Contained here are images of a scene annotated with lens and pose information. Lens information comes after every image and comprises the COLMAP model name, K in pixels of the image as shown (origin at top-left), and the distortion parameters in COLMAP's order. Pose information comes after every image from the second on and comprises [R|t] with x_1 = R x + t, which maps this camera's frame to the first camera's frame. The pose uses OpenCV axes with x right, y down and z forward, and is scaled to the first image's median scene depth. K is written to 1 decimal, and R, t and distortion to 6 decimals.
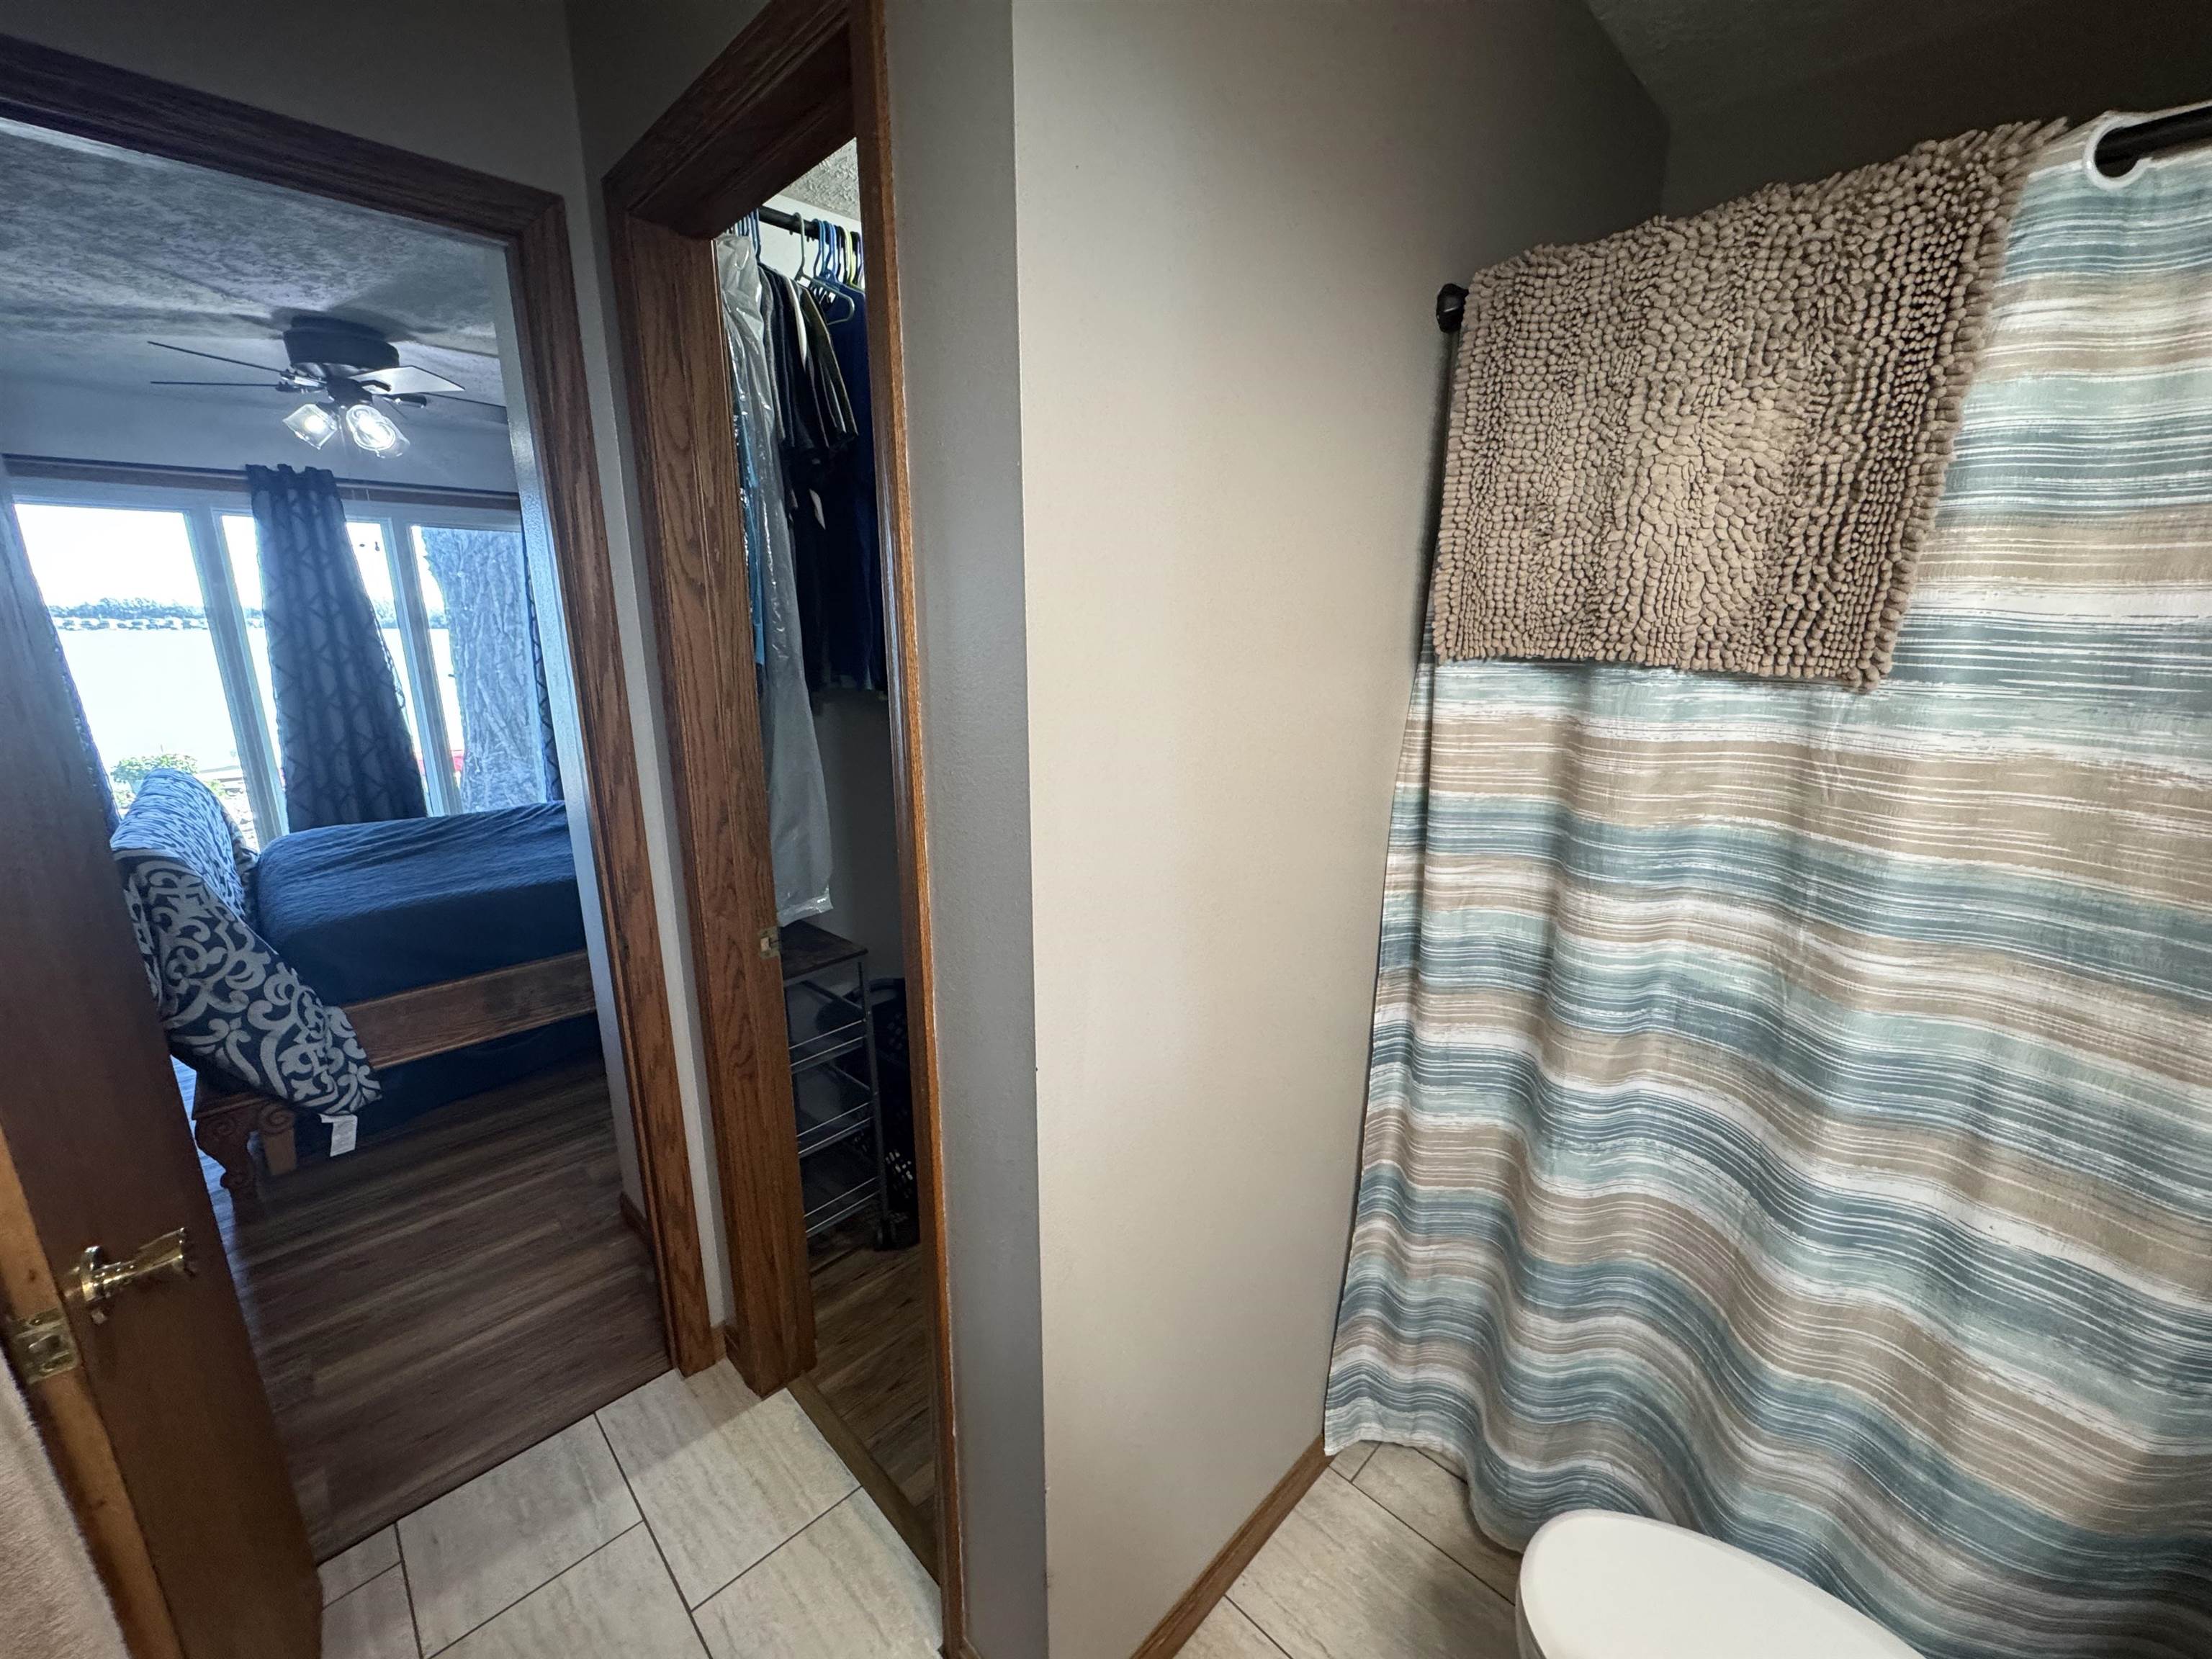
lens RADIAL K [[880.0, 0, 1106.0], [0, 880.0, 829.5], [0, 0, 1]] dist [-0.003845, 0.000799]
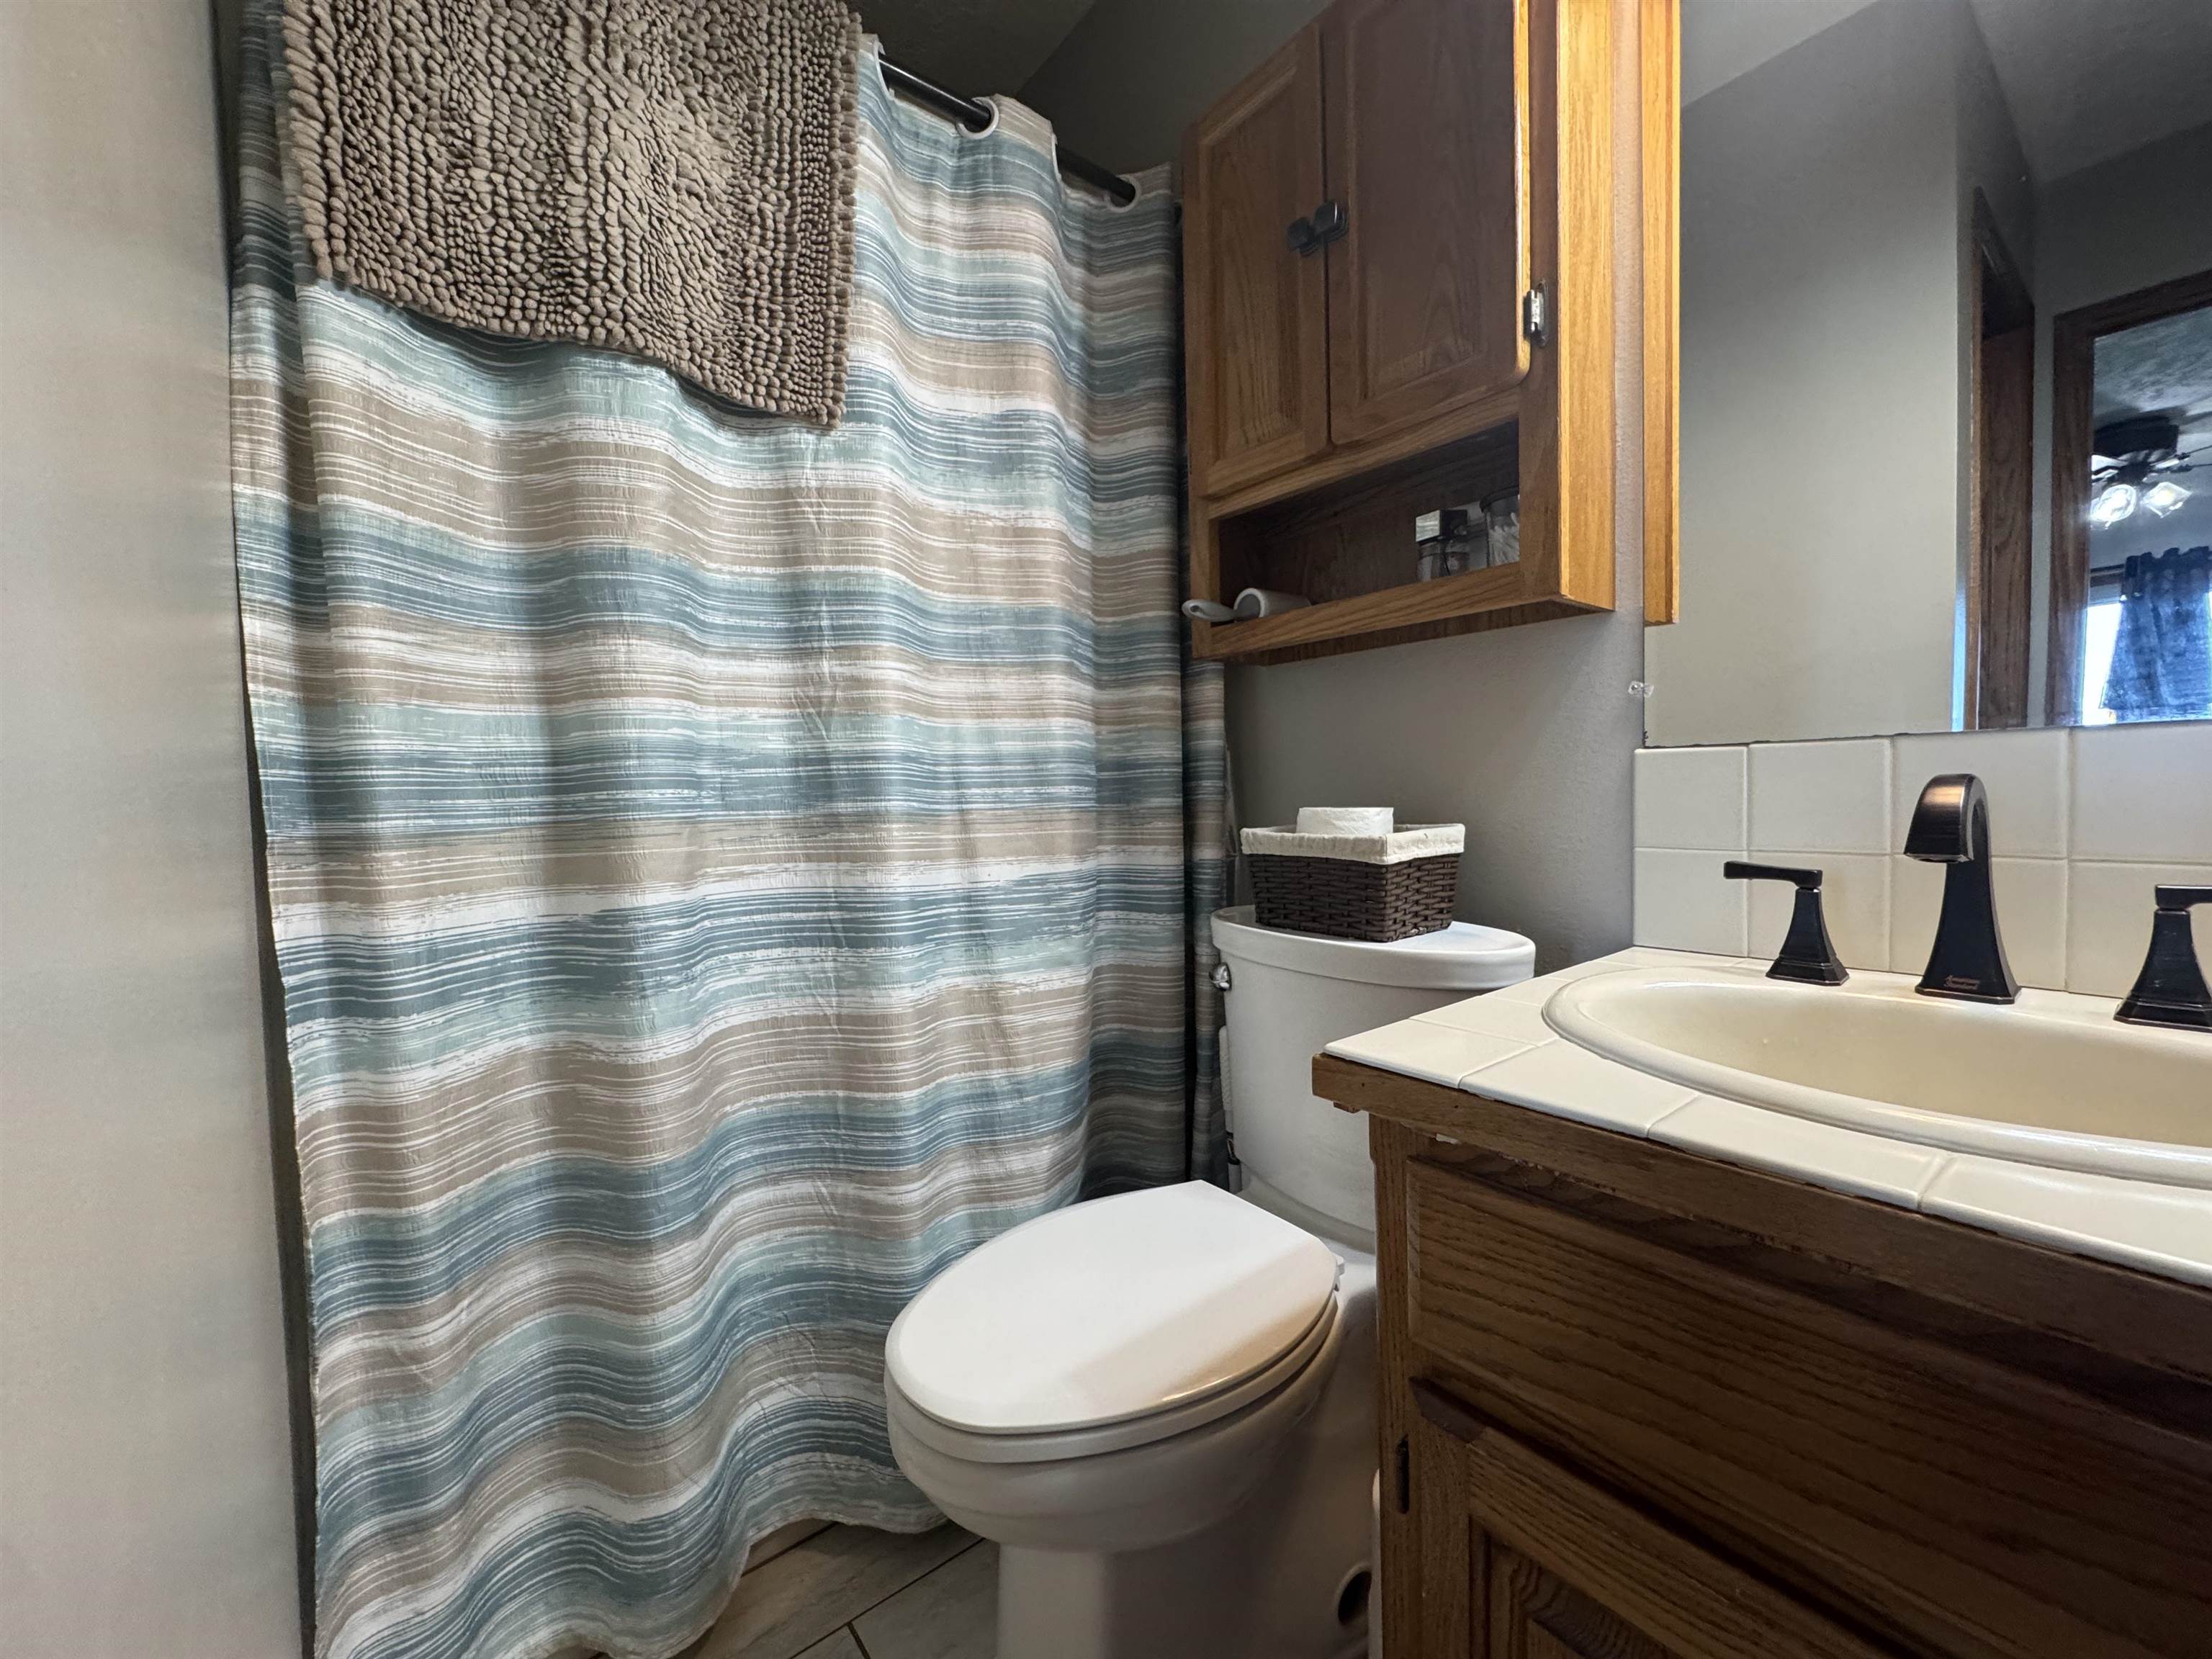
lens RADIAL K [[880.0, 0, 1106.0], [0, 880.0, 829.5], [0, 0, 1]] dist [-0.003845, 0.000799]
pose [[0.121959, -0.042744, 0.991614, -0.195639], [0.260215, 0.965503, 0.009615, 0.359601], [-0.957817, 0.256860, 0.128875, 0.559947]]
